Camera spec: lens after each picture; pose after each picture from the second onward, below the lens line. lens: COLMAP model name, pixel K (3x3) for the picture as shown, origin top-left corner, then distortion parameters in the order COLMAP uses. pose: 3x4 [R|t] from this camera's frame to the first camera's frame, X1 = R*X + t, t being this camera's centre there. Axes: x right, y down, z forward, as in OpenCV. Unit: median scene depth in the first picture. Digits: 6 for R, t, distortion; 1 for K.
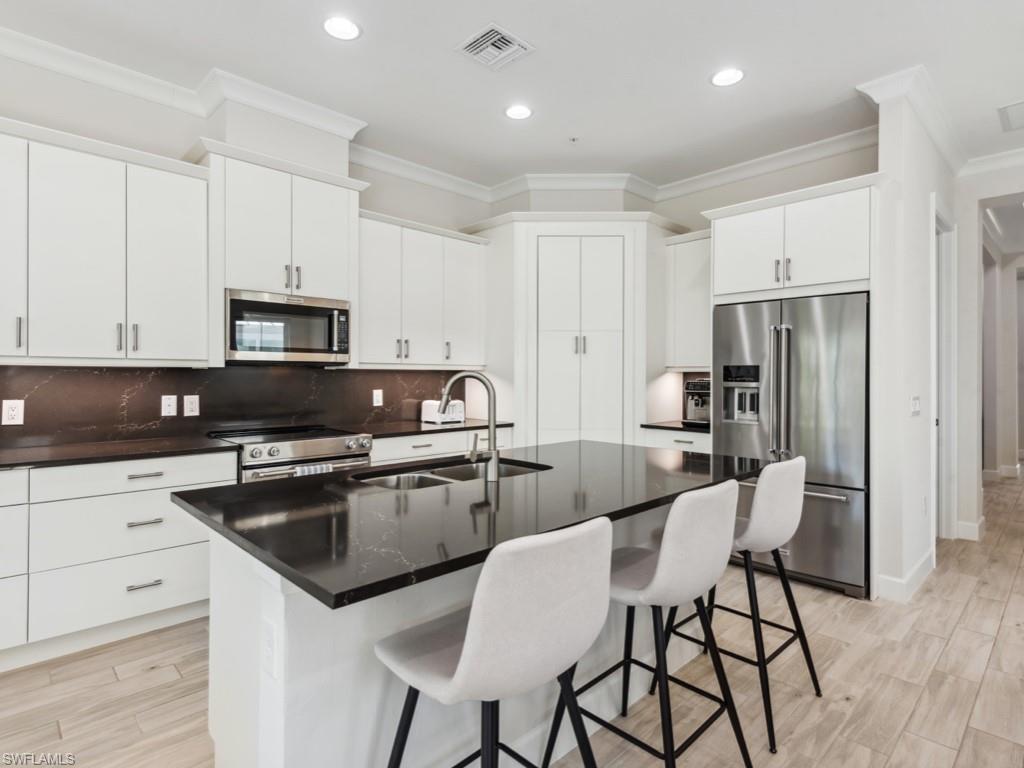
lens RADIAL K [[528.6, 0, 512.0], [0, 528.6, 384.0], [0, 0, 1]] dist [0.003336, 0.000499]
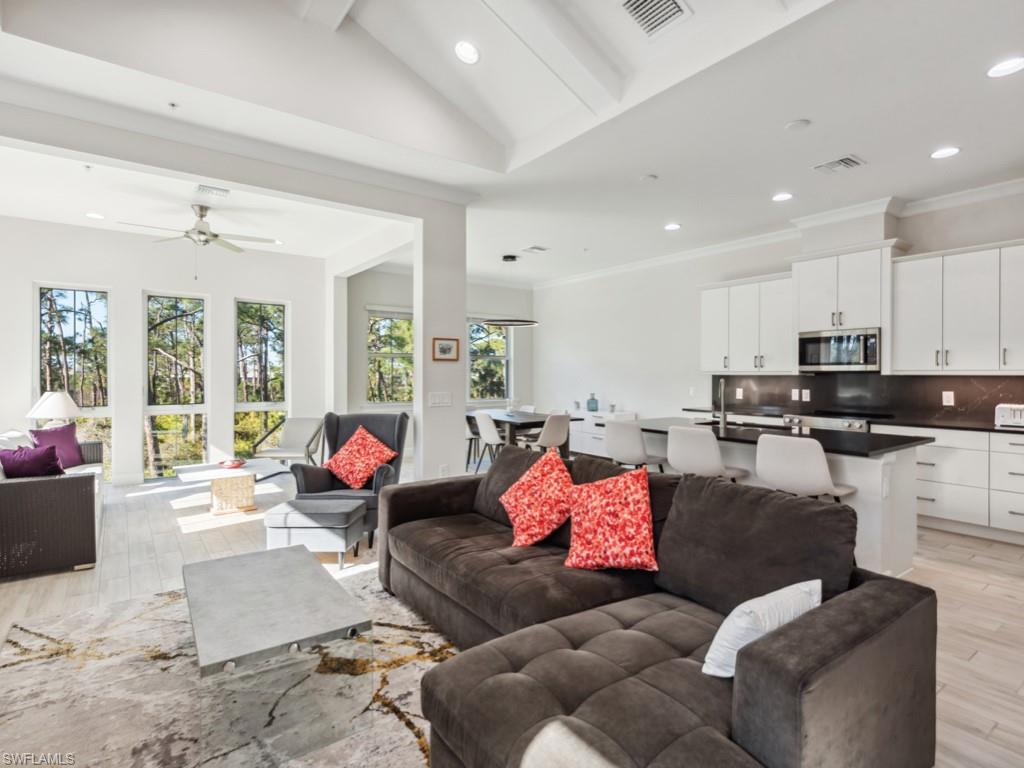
lens RADIAL K [[518.0, 0, 512.0], [0, 518.0, 384.0], [0, 0, 1]] dist [0.000807, -0.000351]
pose [[-0.142491, 0.023678, -0.989513, 1.208628], [-0.008333, 0.999650, 0.025120, -0.031523], [0.989761, 0.011826, -0.142244, 0.222368]]
